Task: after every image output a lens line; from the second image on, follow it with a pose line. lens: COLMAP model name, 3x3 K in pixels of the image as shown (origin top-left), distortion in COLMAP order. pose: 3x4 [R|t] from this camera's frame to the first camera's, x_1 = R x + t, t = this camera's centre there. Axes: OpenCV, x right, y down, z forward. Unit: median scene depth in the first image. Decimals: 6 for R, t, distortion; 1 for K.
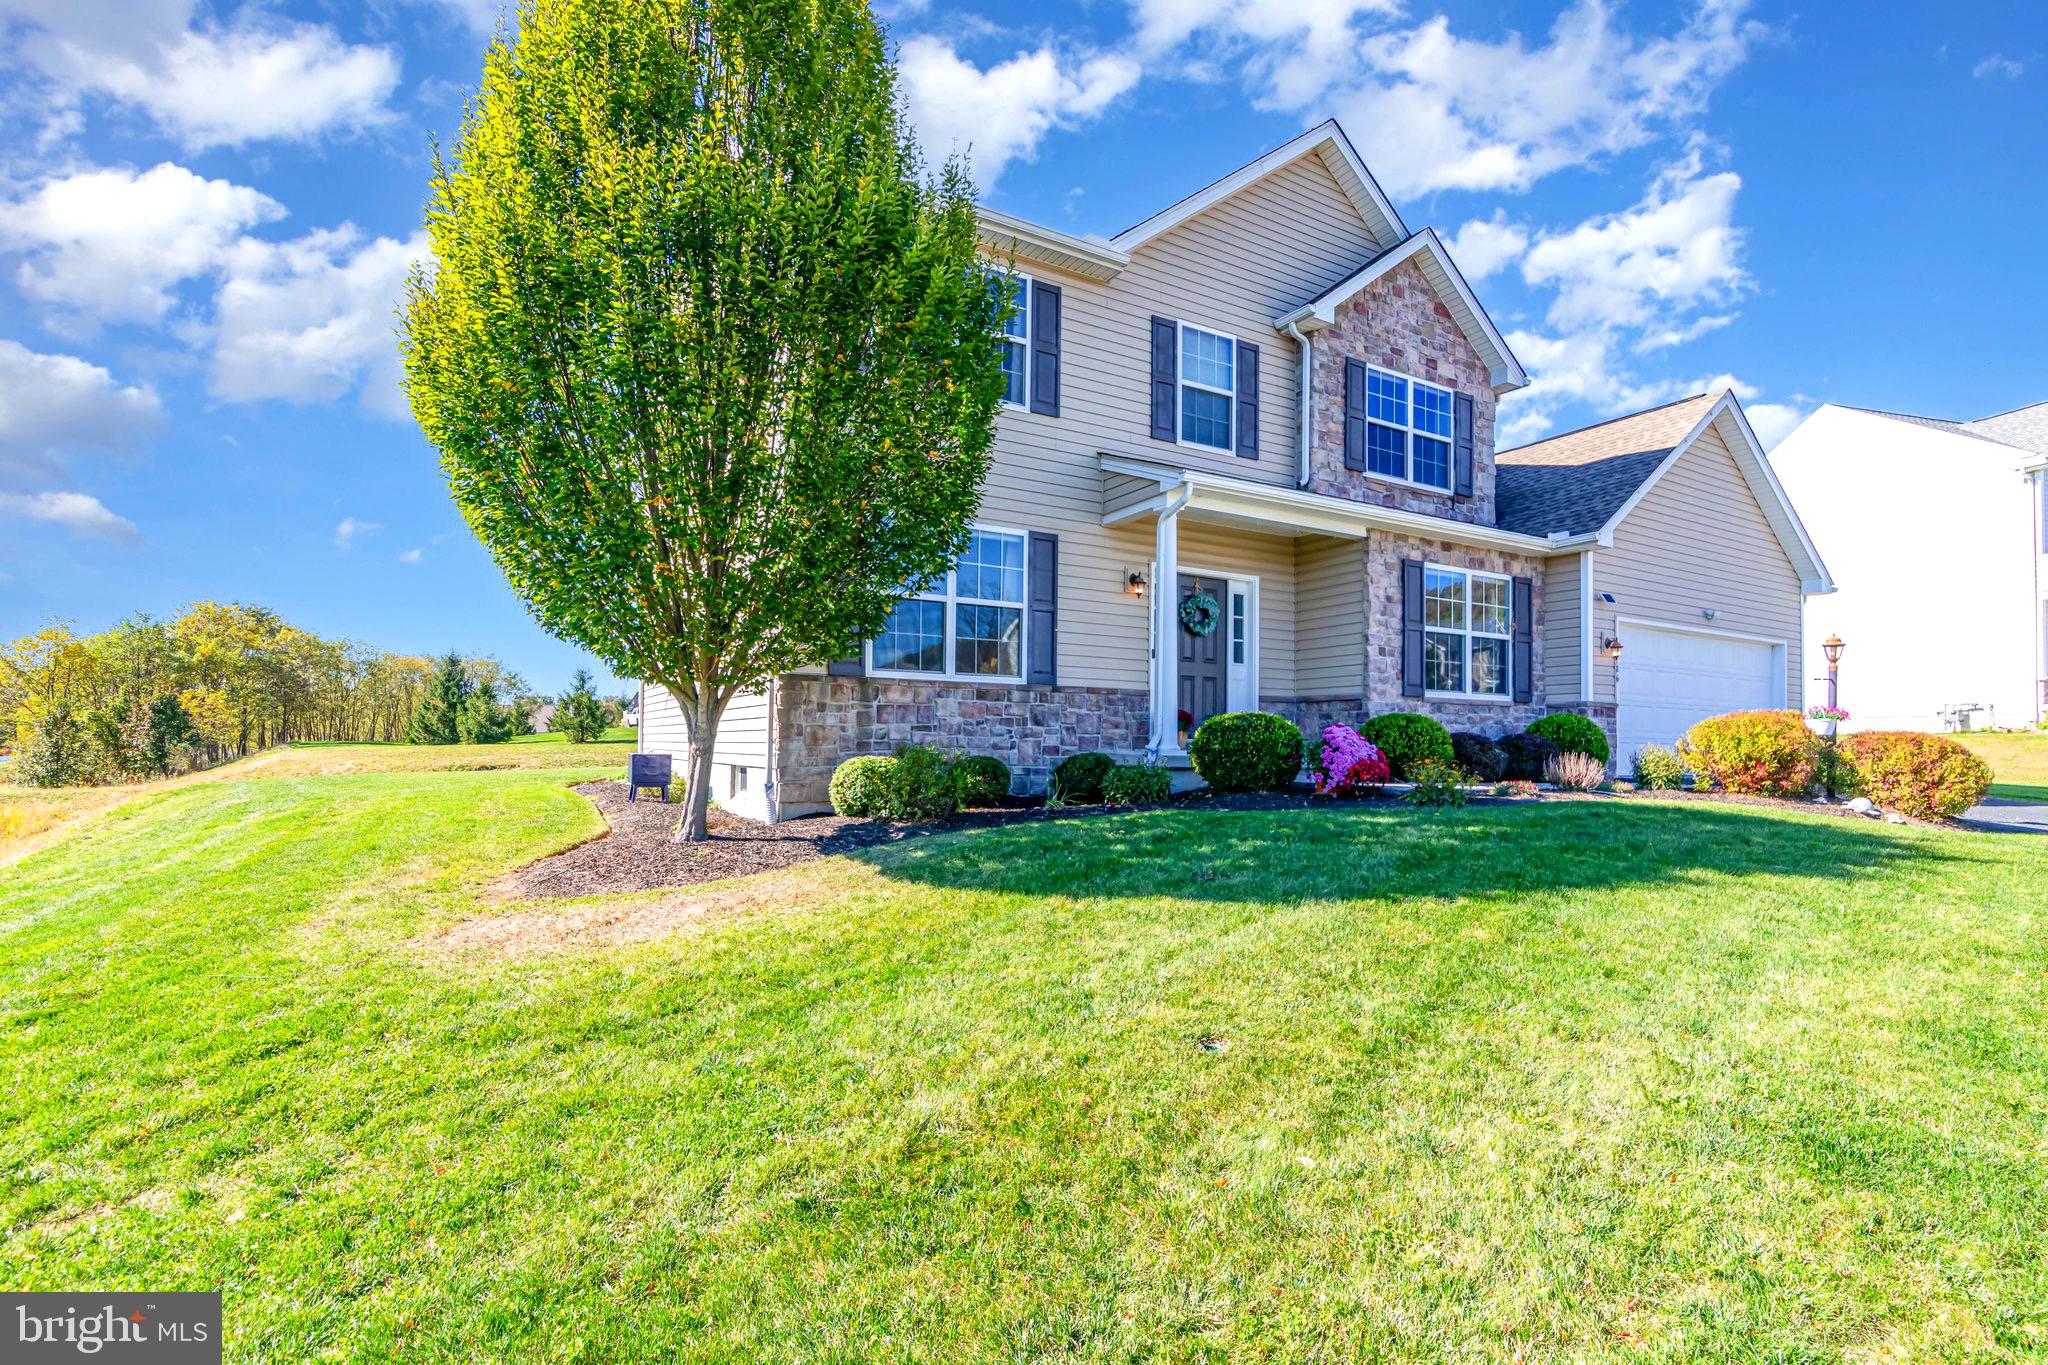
lens RADIAL K [[953.3, 0, 1037.7], [0, 953.3, 721.4], [0, 0, 1]] dist [-0.004857, -0.000041]
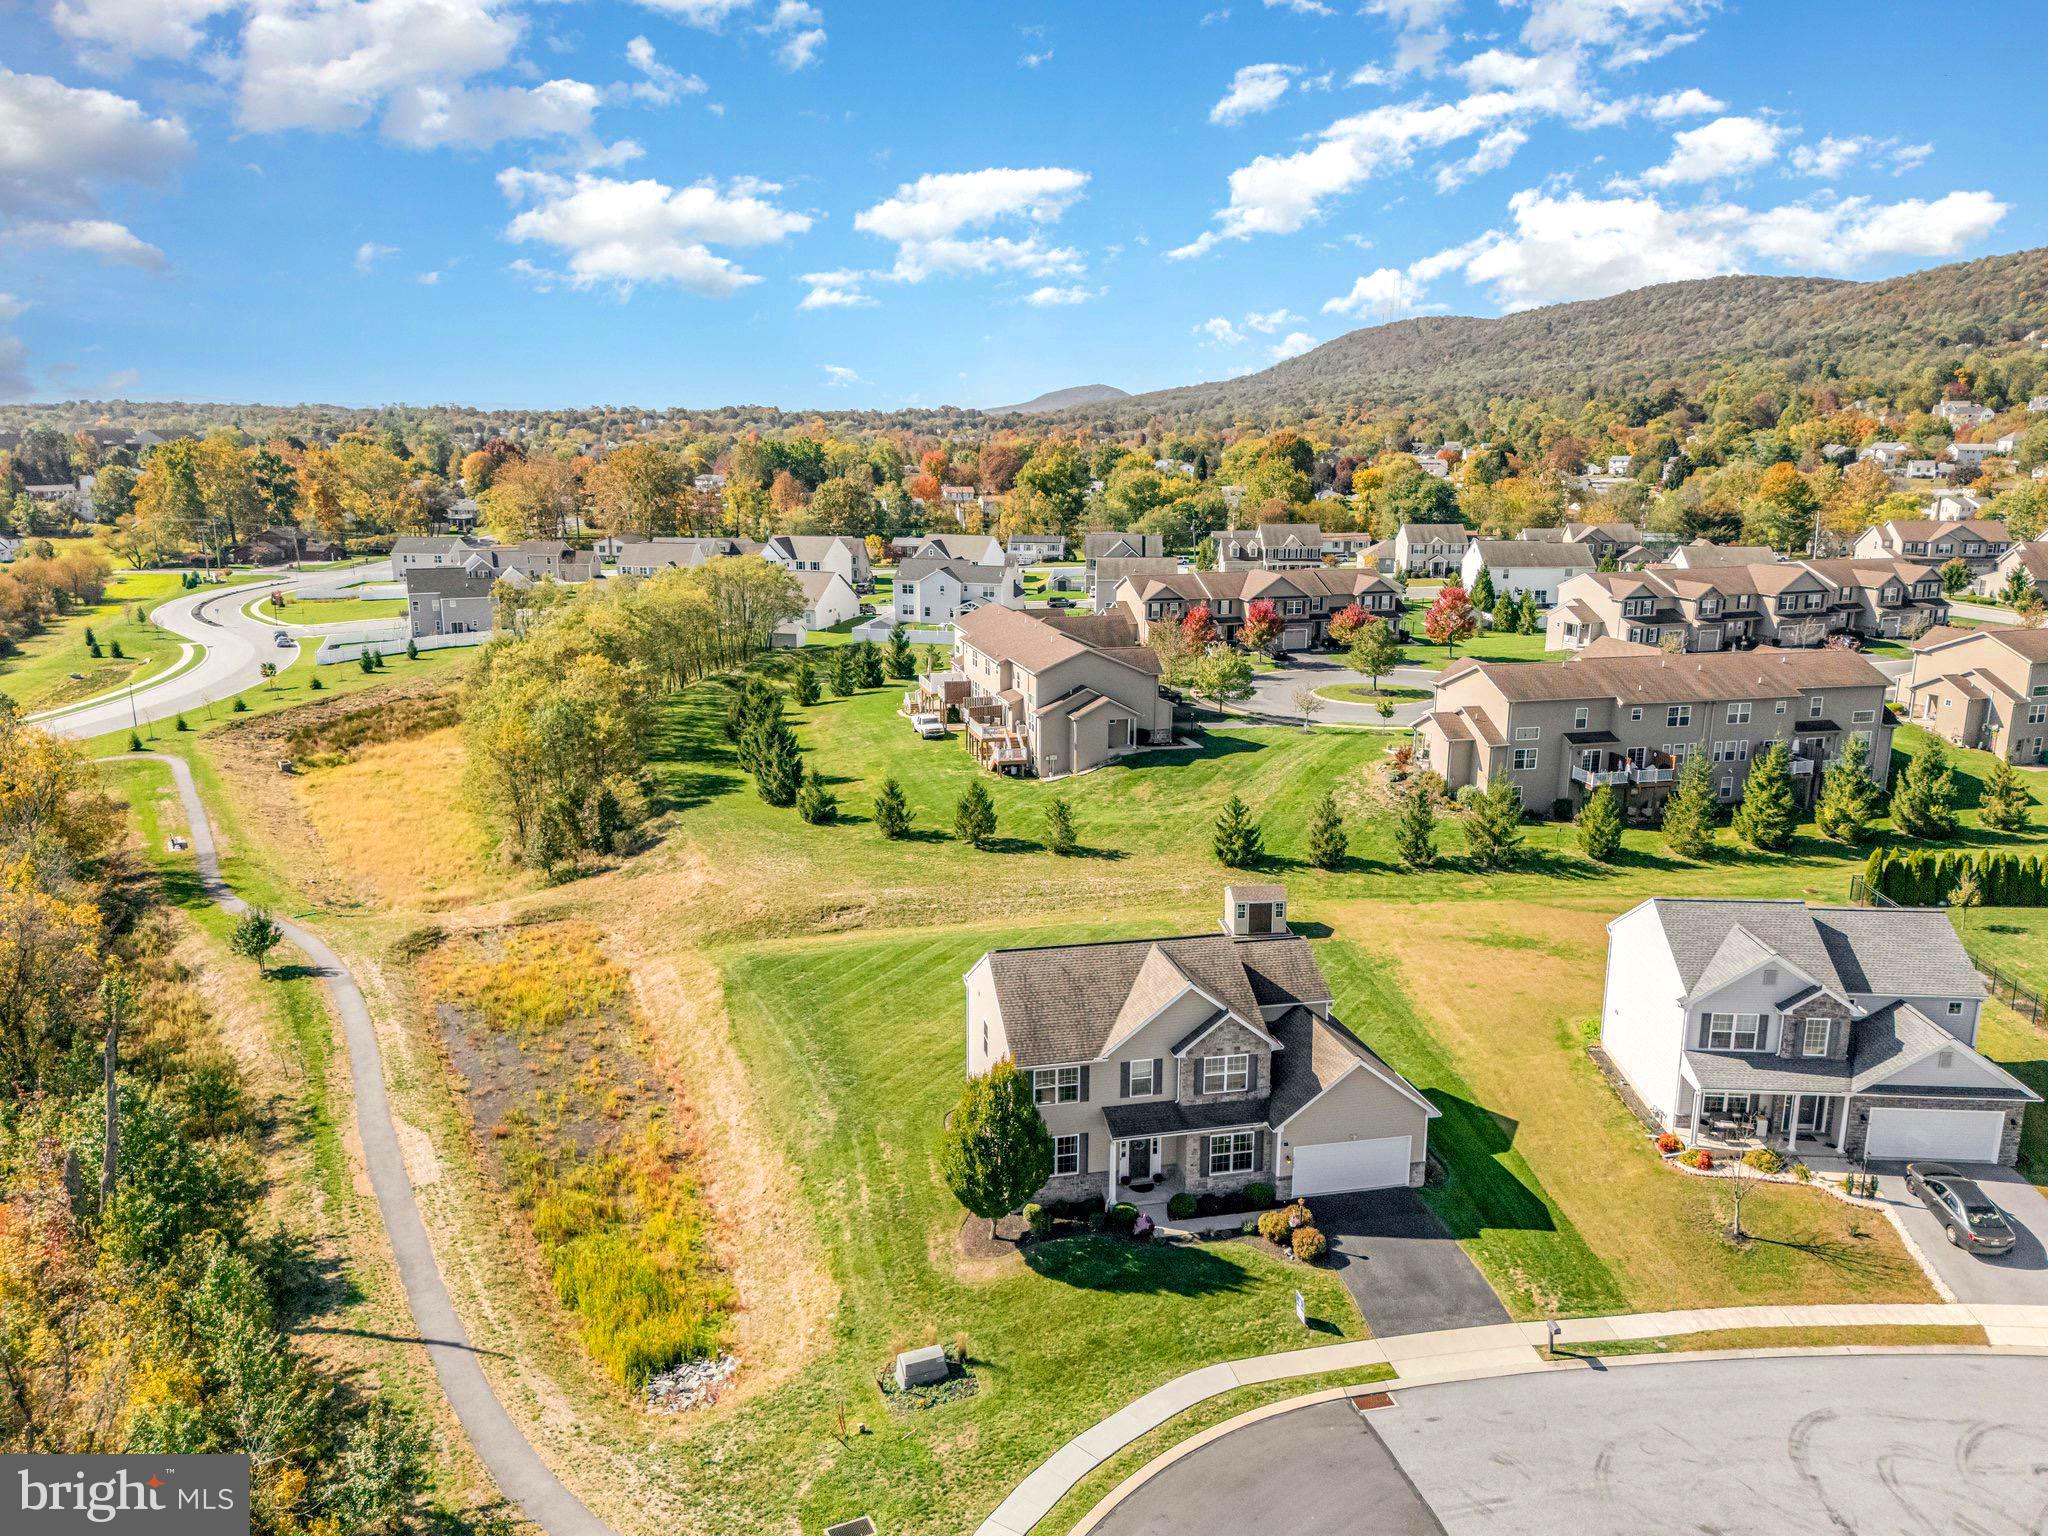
lens RADIAL K [[1460.0, 0, 1024.0], [0, 1460.0, 768.0], [0, 0, 1]] dist [0.090245, -0.100235]
pose [[0.953969, 0.054899, -0.294837, 1.183356], [0.020120, 0.969173, 0.245560, -2.546616], [0.299229, -0.240188, 0.923456, -3.359223]]
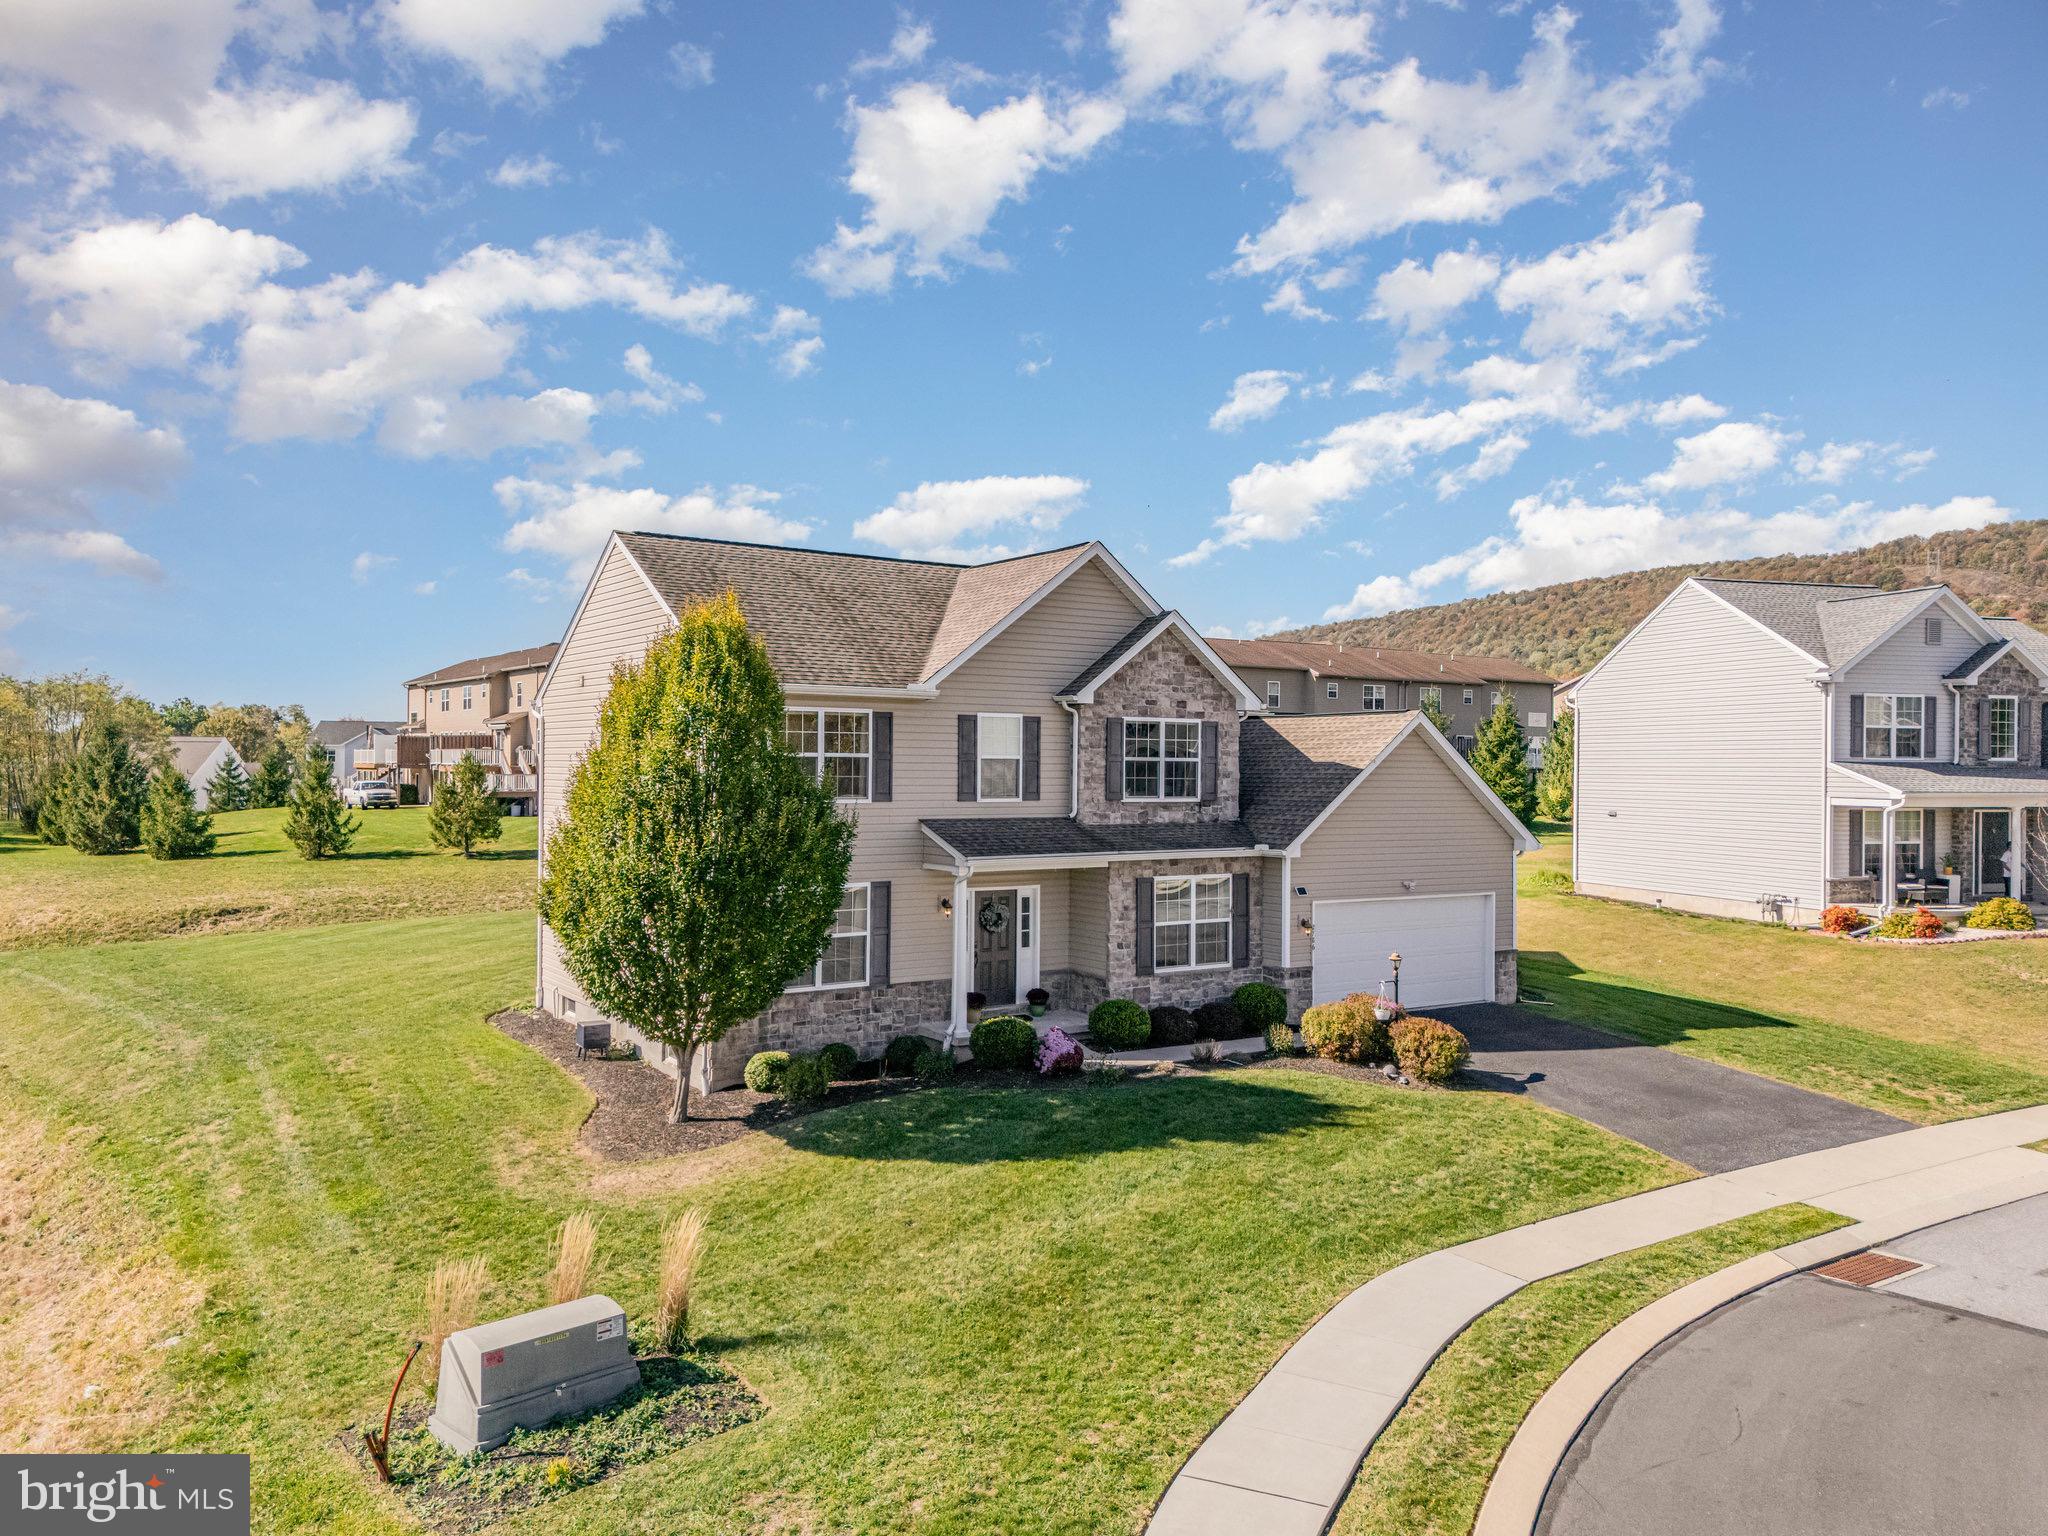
lens RADIAL K [[1485.2, 0, 1016.1], [0, 1485.2, 748.7], [0, 0, 1]] dist [0.103252, -0.103164]
pose [[0.998466, -0.003724, 0.055245, 0.080645], [0.002866, 0.999874, 0.015609, -0.395892], [-0.055296, -0.015426, 0.998351, -1.192703]]
